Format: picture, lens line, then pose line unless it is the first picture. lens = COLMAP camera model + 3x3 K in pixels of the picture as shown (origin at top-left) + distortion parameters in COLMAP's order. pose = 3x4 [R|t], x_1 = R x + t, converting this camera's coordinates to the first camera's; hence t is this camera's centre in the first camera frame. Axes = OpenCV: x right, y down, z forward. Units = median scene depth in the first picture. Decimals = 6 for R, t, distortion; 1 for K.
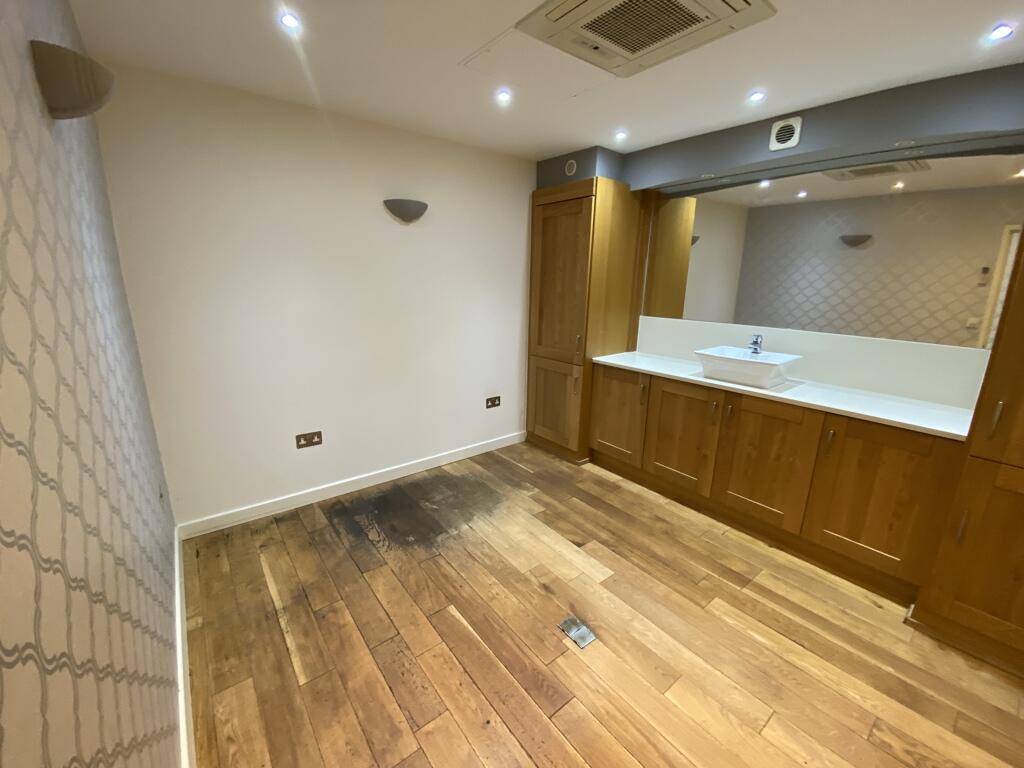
lens RADIAL K [[419.6, 0, 509.5], [0, 419.6, 378.8], [0, 0, 1]] dist [0.042061, -0.027108]
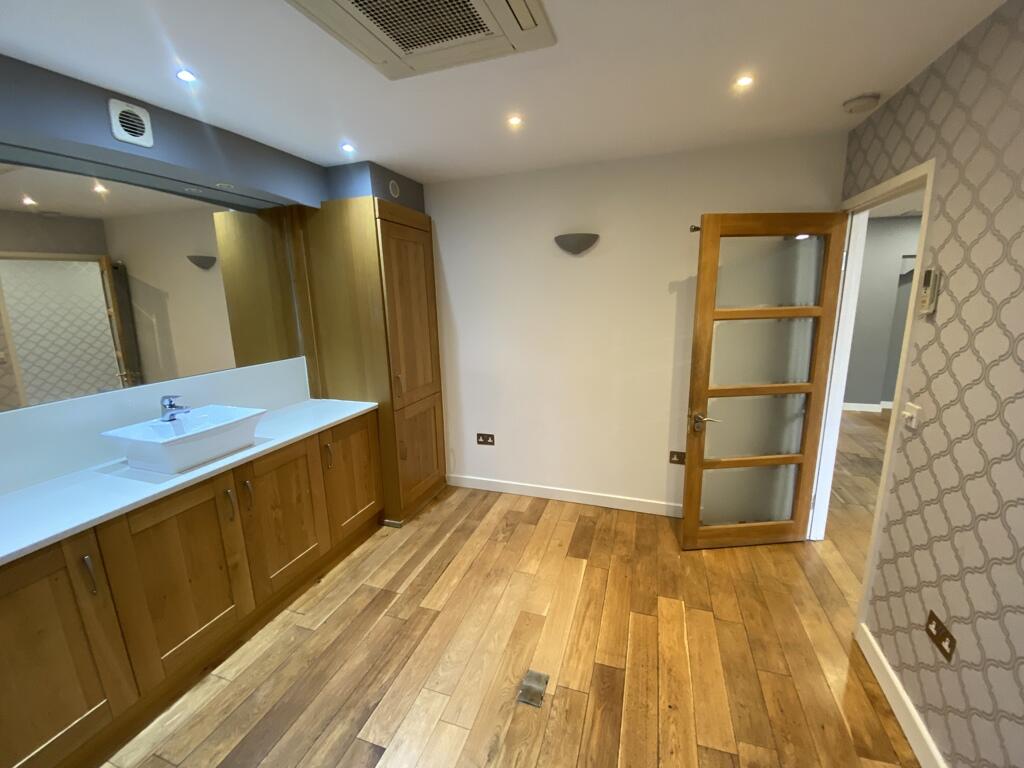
lens RADIAL K [[419.6, 0, 509.5], [0, 419.6, 378.8], [0, 0, 1]] dist [0.042061, -0.027108]
pose [[-0.548920, -0.174549, 0.817447, -0.422081], [0.202176, 0.921191, 0.332463, -0.332182], [-0.811056, 0.347763, -0.470370, 1.123429]]
